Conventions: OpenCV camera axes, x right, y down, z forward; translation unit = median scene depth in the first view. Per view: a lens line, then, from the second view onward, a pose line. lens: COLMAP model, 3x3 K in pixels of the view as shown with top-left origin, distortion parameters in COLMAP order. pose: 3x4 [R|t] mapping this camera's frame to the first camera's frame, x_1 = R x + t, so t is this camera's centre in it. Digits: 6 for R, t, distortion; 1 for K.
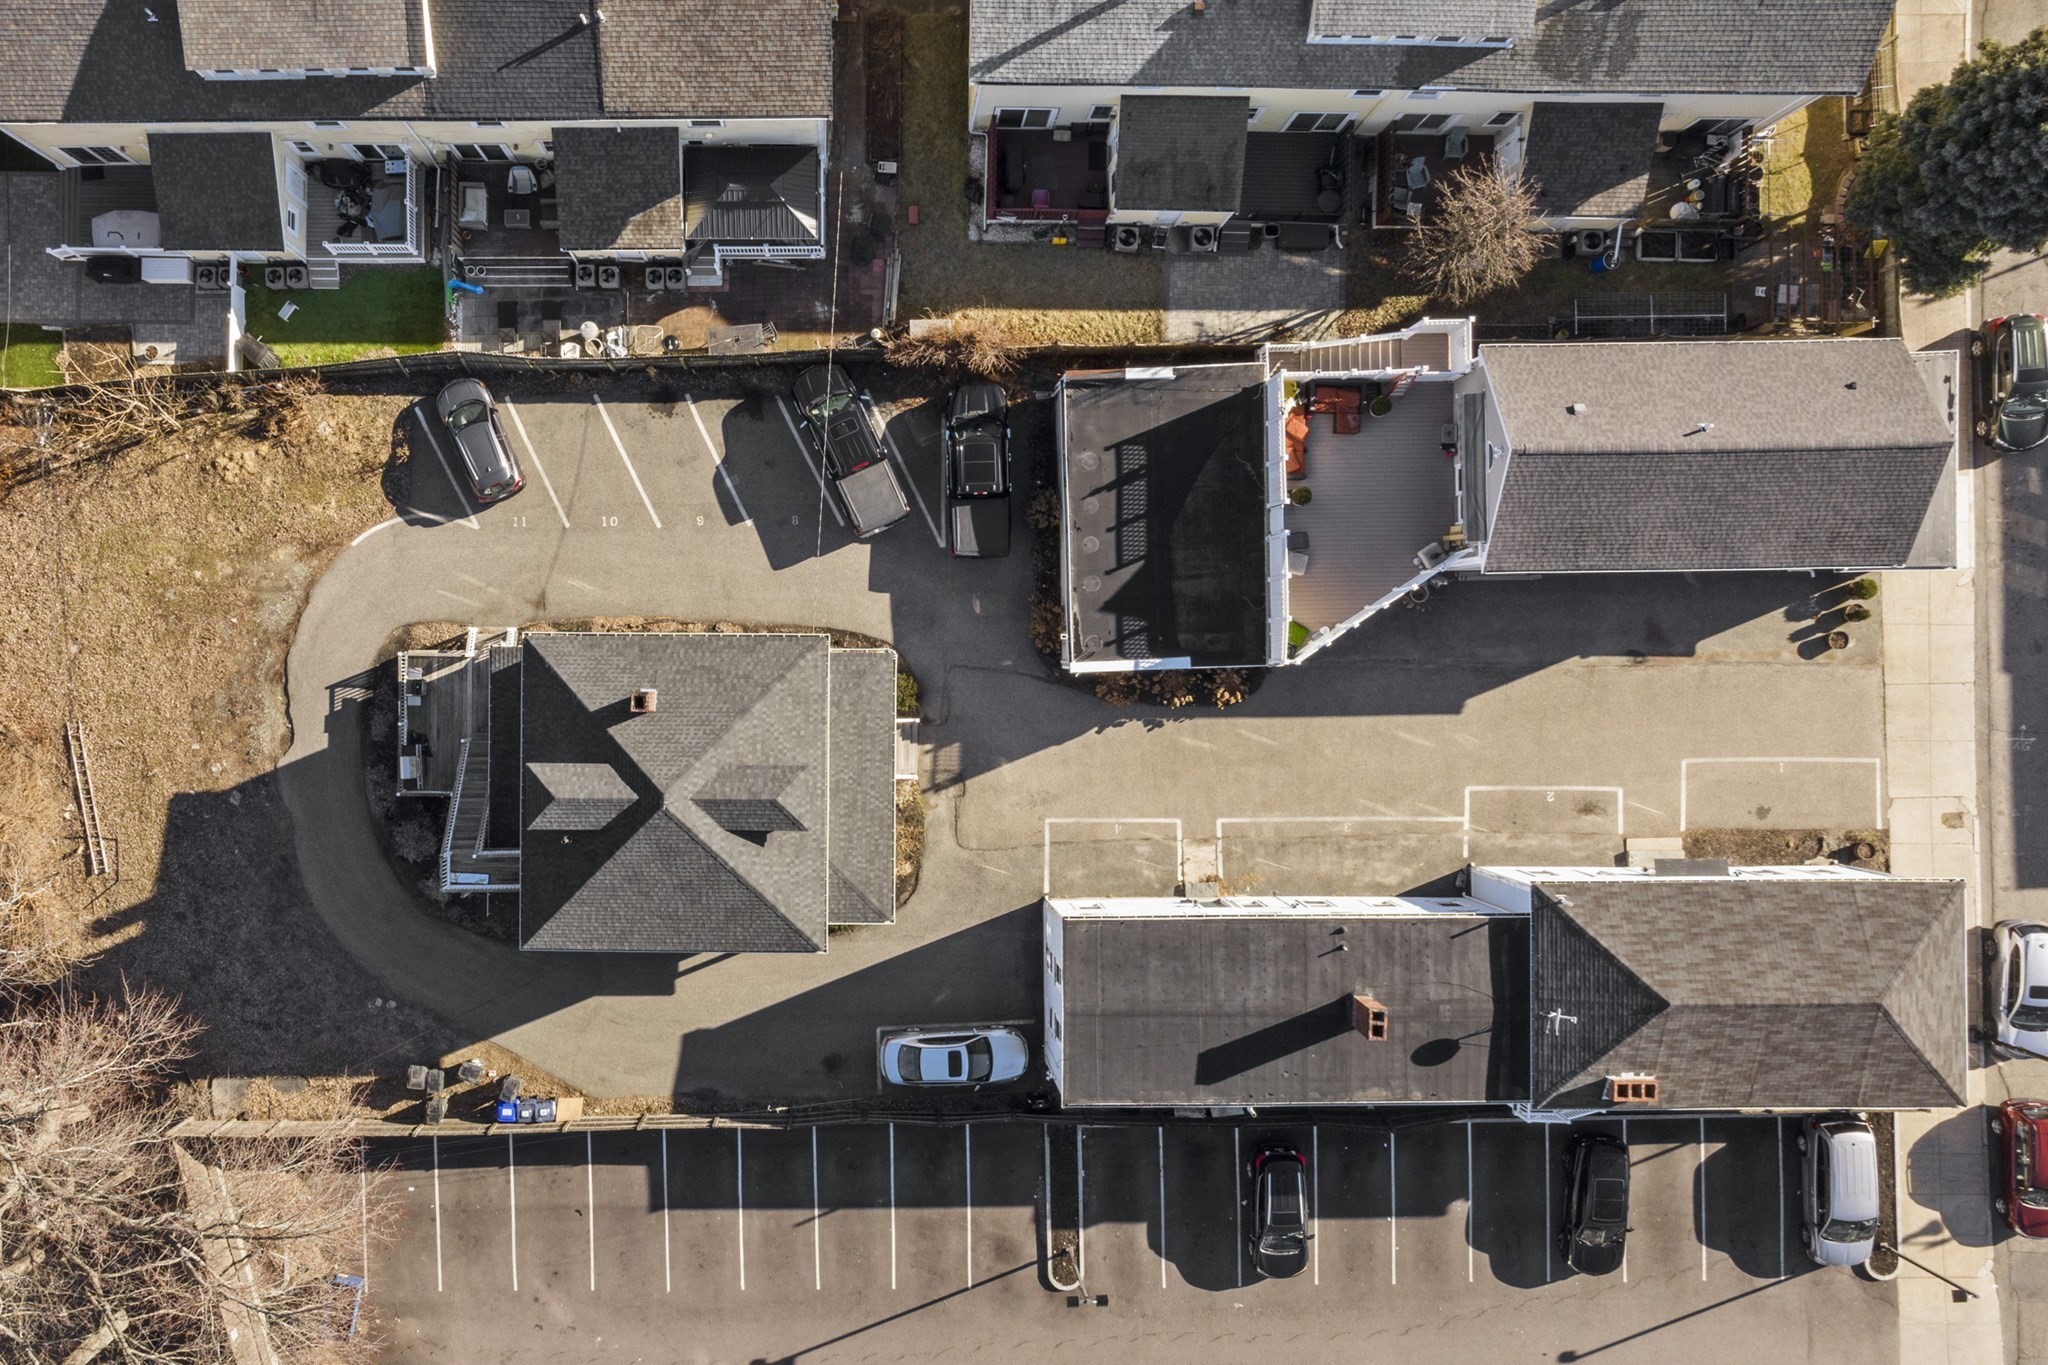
lens RADIAL K [[1713.1, 0, 842.1], [0, 1713.1, 670.6], [0, 0, 1]] dist [-0.015378, -0.008558]
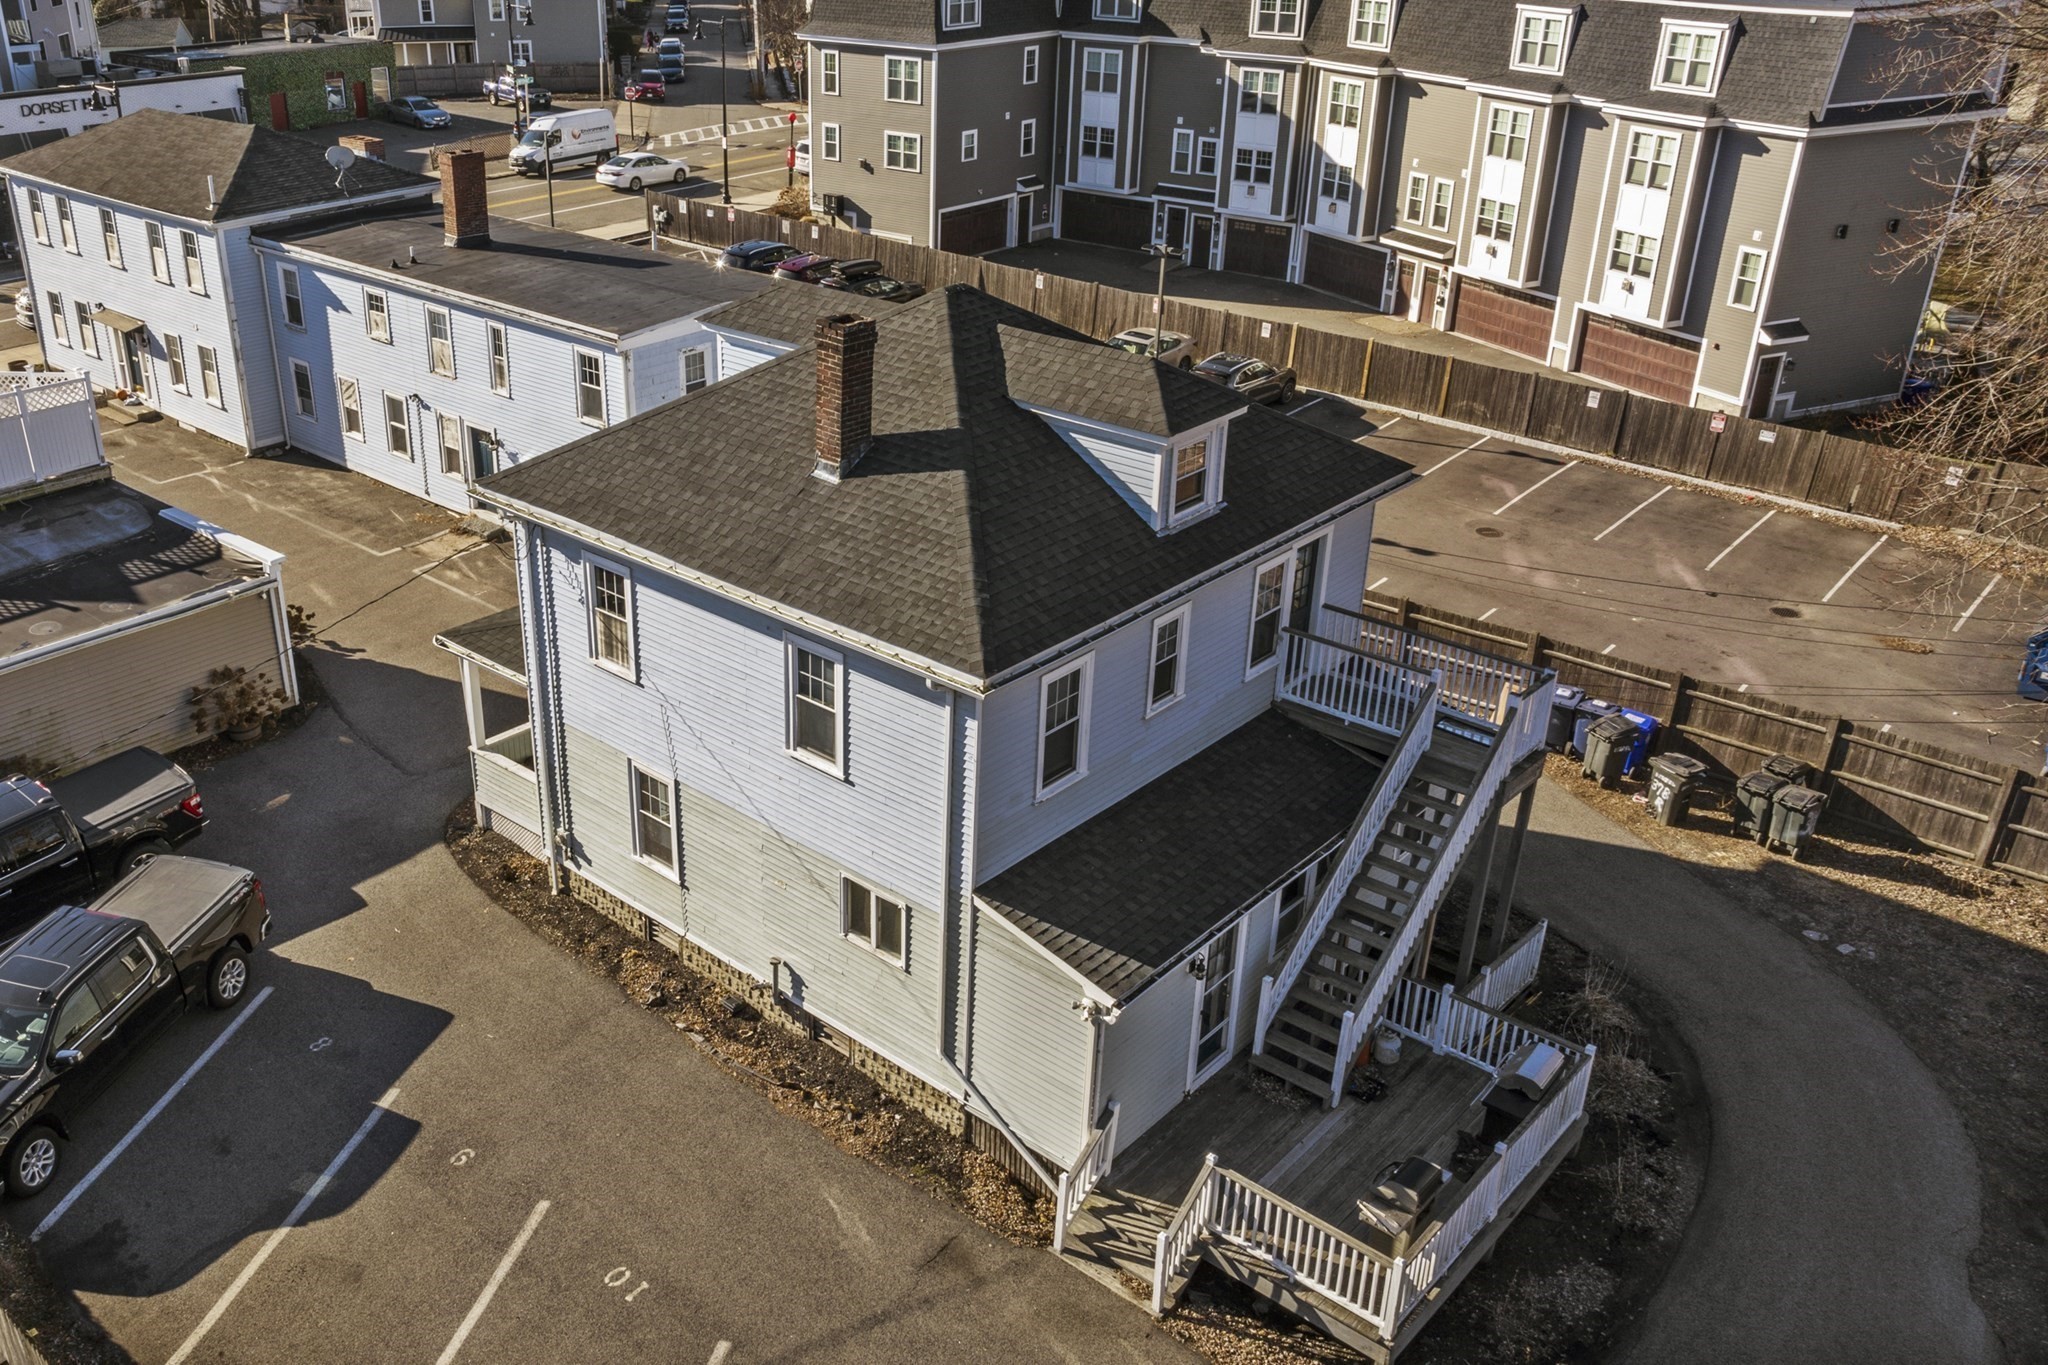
lens RADIAL K [[1713.1, 0, 827.8], [0, 1713.1, 663.9], [0, 0, 1]] dist [-0.015378, -0.008558]
pose [[-0.720415, -0.281005, 0.634065, -0.341438], [0.693330, -0.314488, 0.648376, -0.237842], [0.017209, 0.906716, 0.421391, 0.763591]]
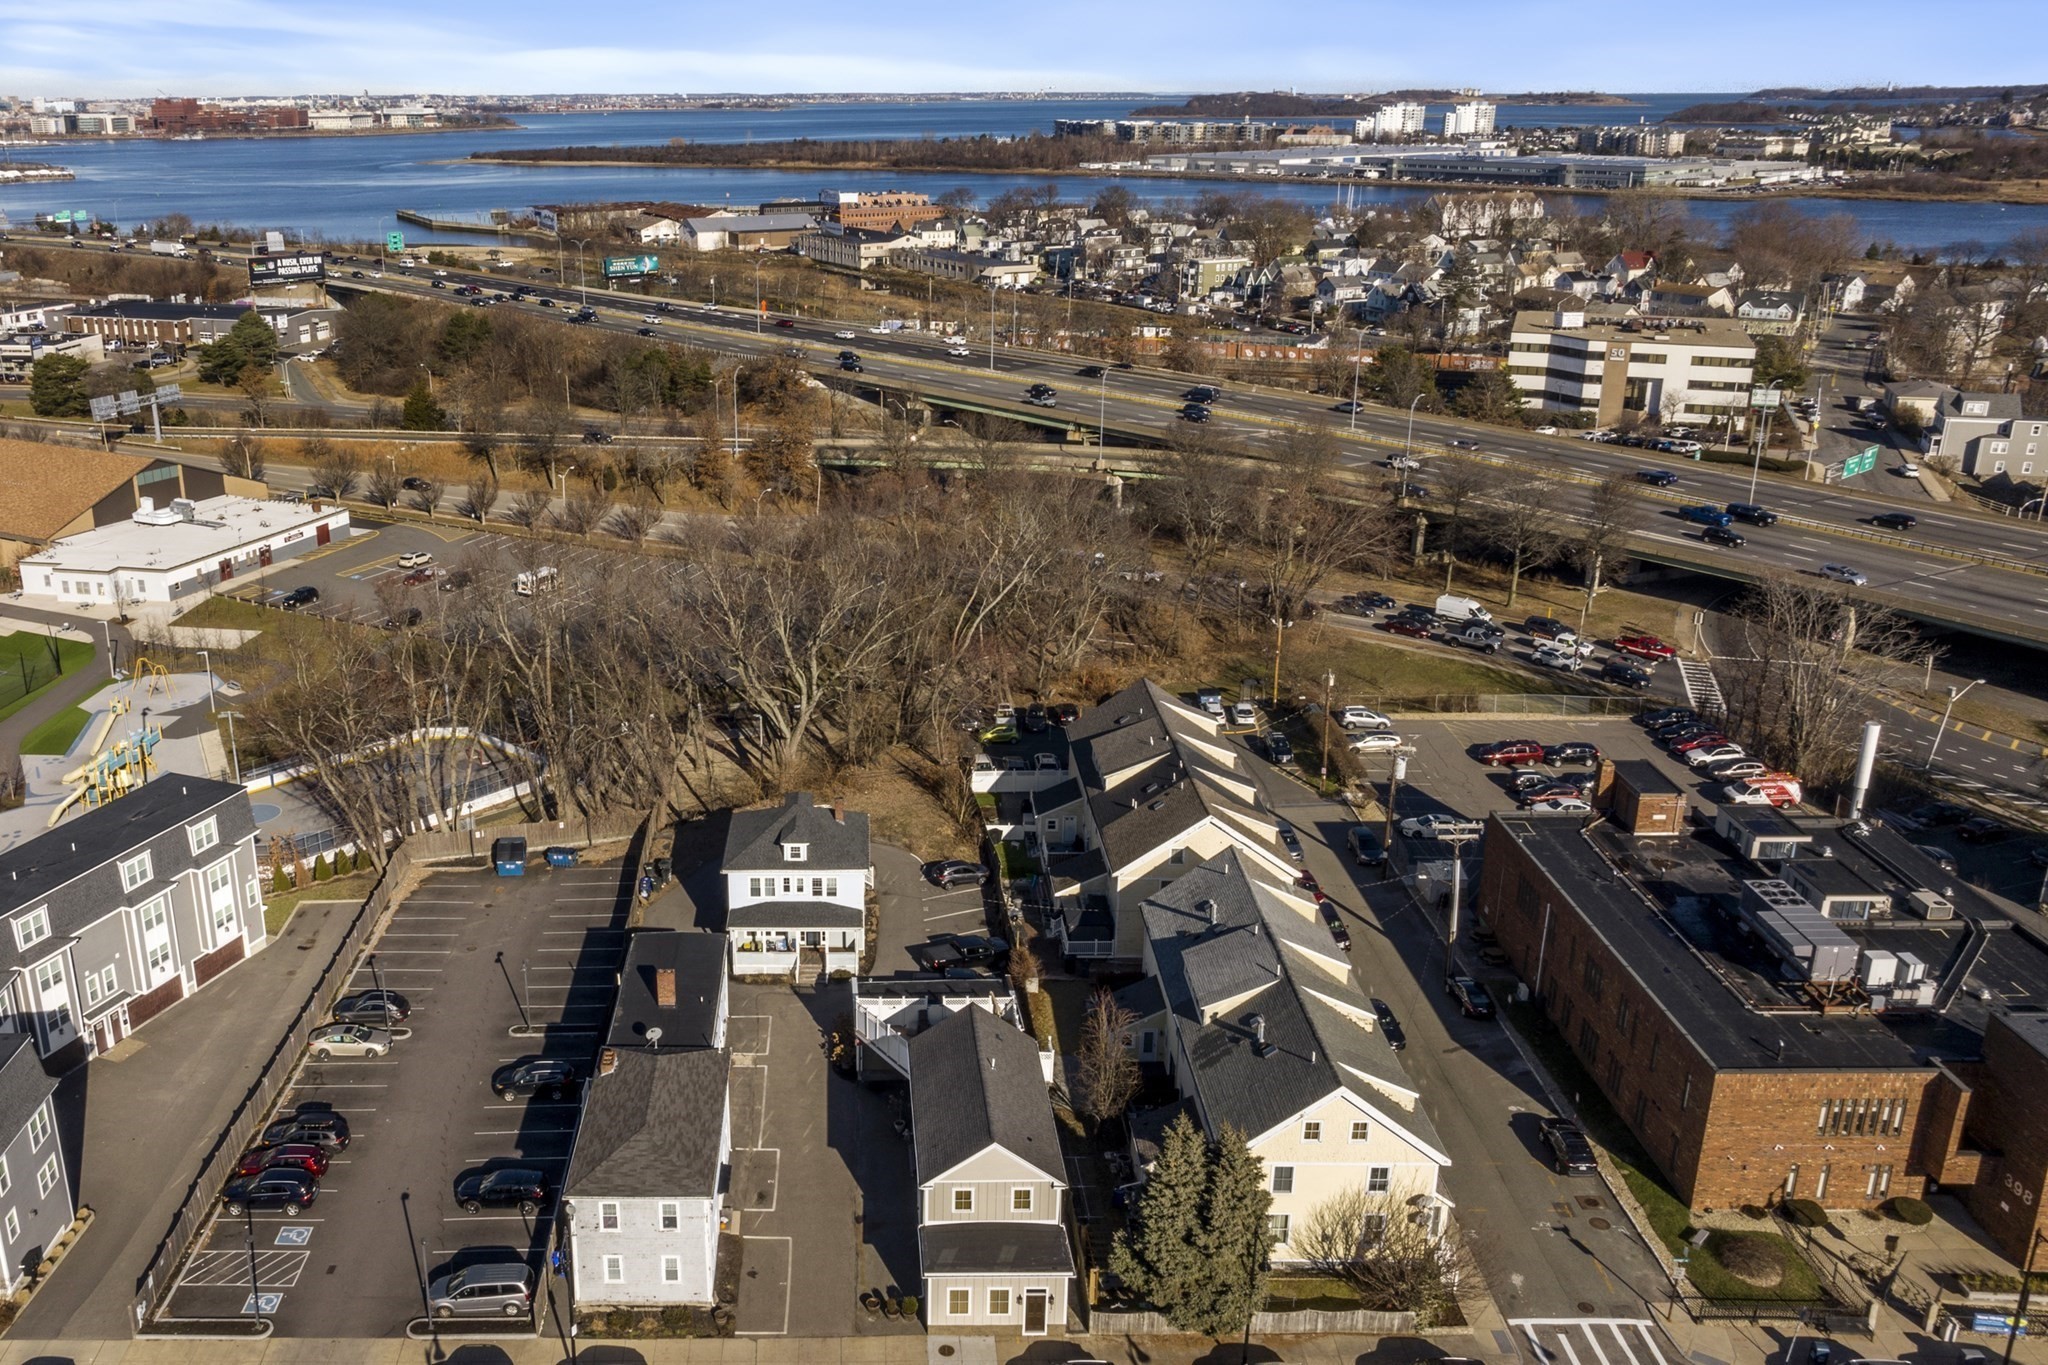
lens RADIAL K [[1713.1, 0, 830.1], [0, 1713.1, 673.0], [0, 0, 1]] dist [-0.015378, -0.008558]
pose [[-0.014002, 0.333650, -0.942593, 1.728035], [-0.999865, 0.003384, 0.016051, -0.006369], [0.008545, 0.942691, 0.333558, 0.046994]]
